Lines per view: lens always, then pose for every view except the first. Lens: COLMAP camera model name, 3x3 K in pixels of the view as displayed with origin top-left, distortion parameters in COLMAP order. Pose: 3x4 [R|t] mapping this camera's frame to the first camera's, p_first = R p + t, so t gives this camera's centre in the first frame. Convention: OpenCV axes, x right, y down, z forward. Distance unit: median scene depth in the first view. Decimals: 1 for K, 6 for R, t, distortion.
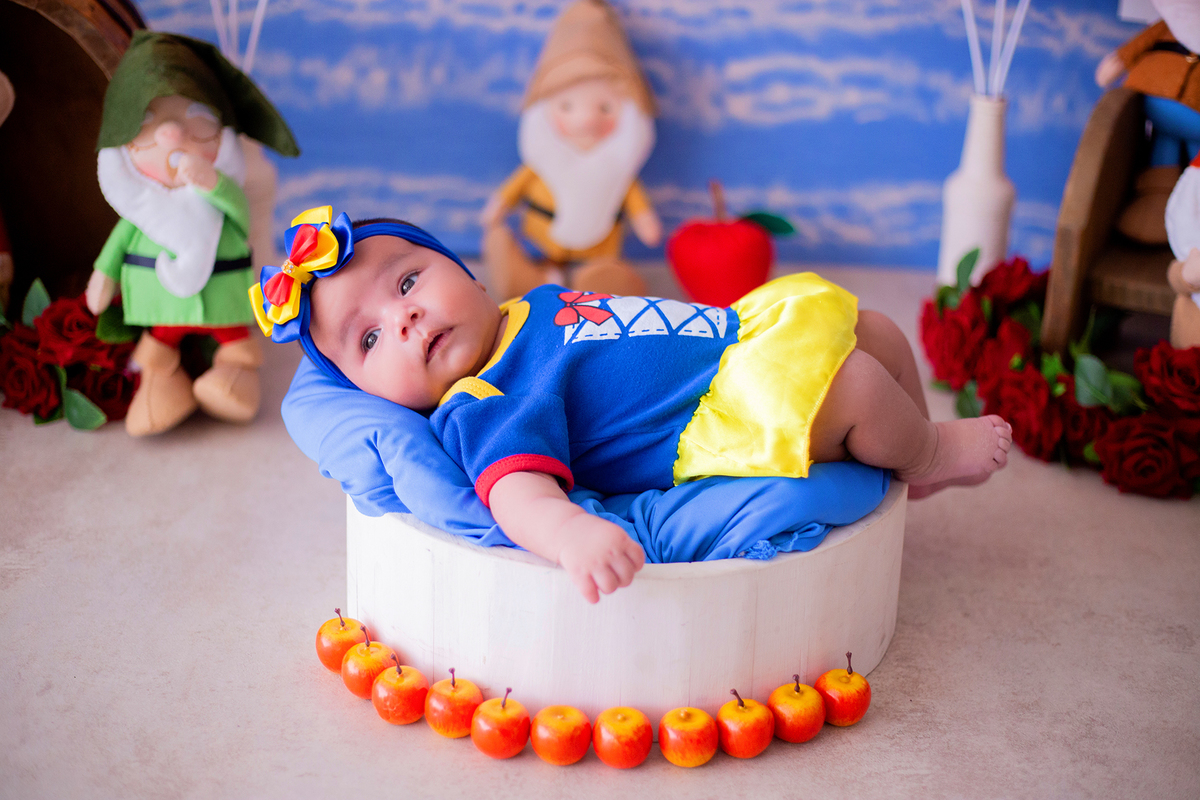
lens RADIAL K [[1763.2, 0, 600.5], [0, 1763.2, 397.0], [0, 0, 1]] dist [-0.125611, -0.019494]
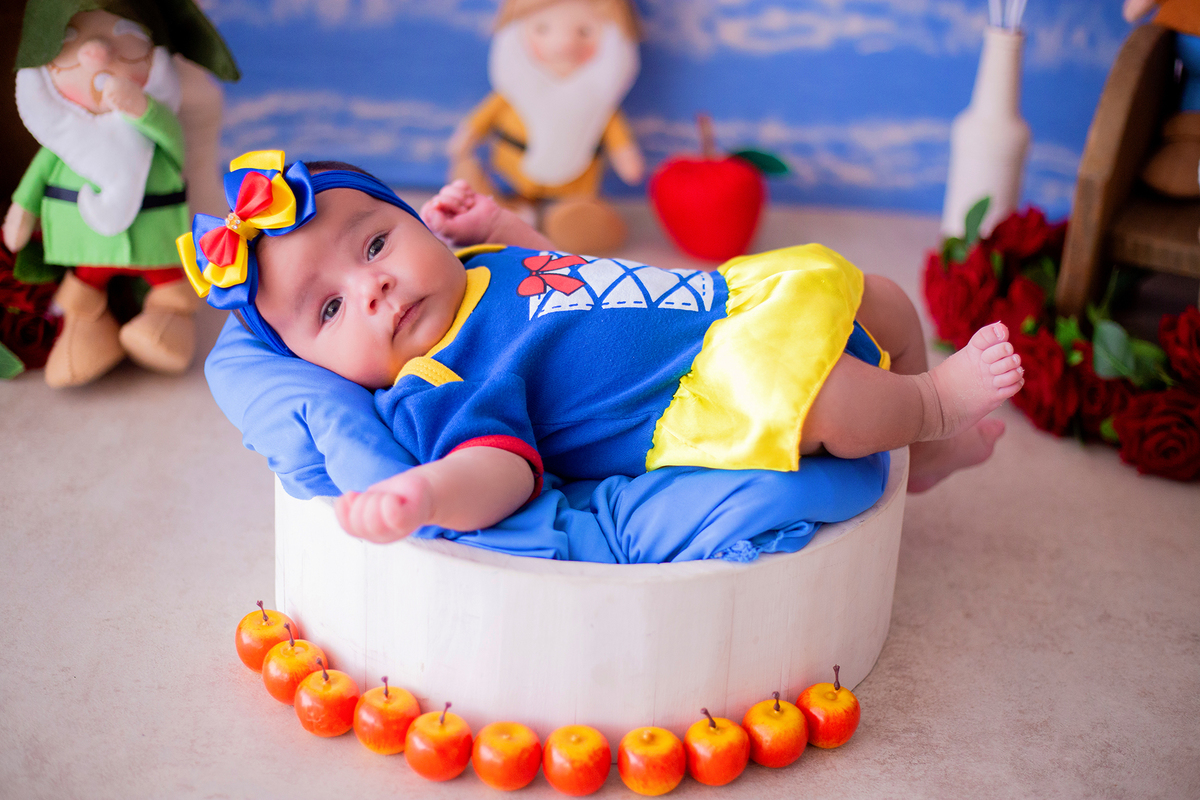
lens RADIAL K [[1786.8, 0, 601.3], [0, 1786.8, 383.4], [0, 0, 1]] dist [-0.136230, 0.029230]
pose [[0.999735, 0.021787, 0.007491, 0.010056], [-0.022058, 0.999026, 0.038224, -0.020760], [-0.006651, -0.038380, 0.999241, 0.084151]]
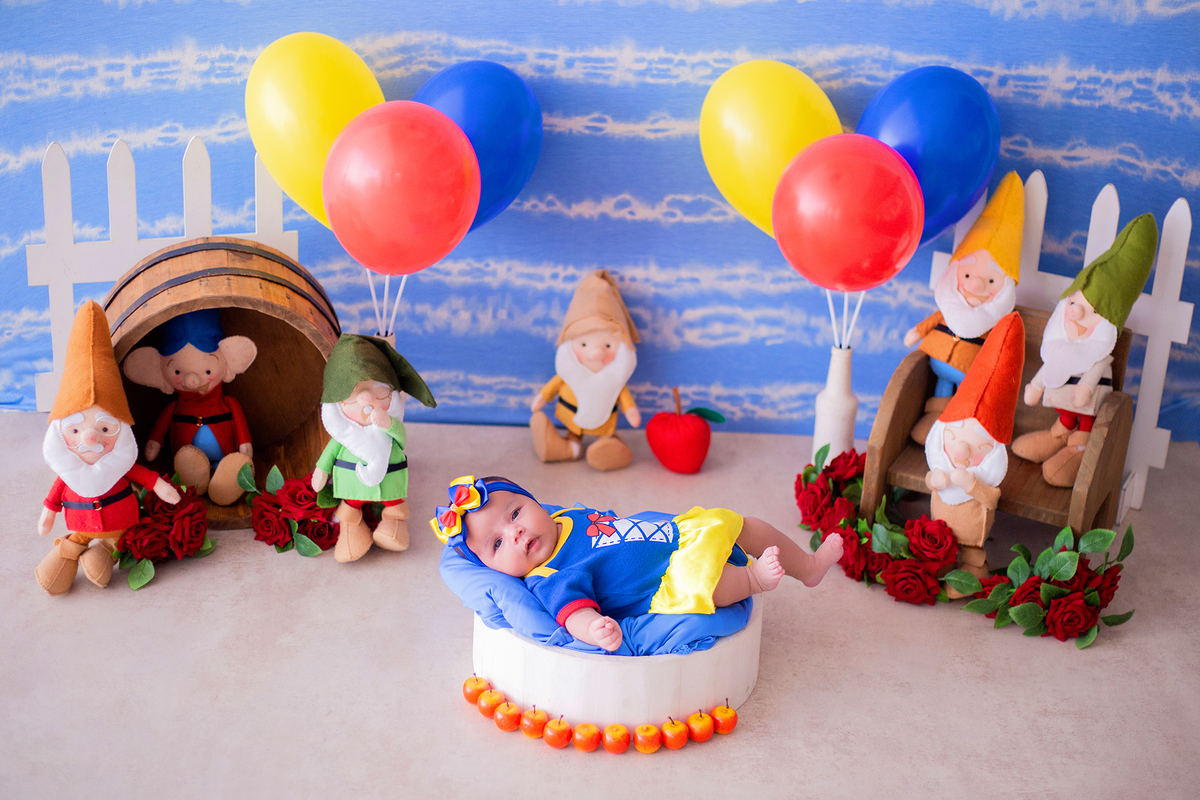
lens RADIAL K [[1816.9, 0, 617.1], [0, 1816.9, 398.3], [0, 0, 1]] dist [-0.127430, 0.008193]
pose [[0.999821, 0.010817, 0.015494, -0.017148], [-0.011170, 0.999677, 0.022822, -0.186885], [-0.015242, -0.022991, 0.999619, -0.820553]]
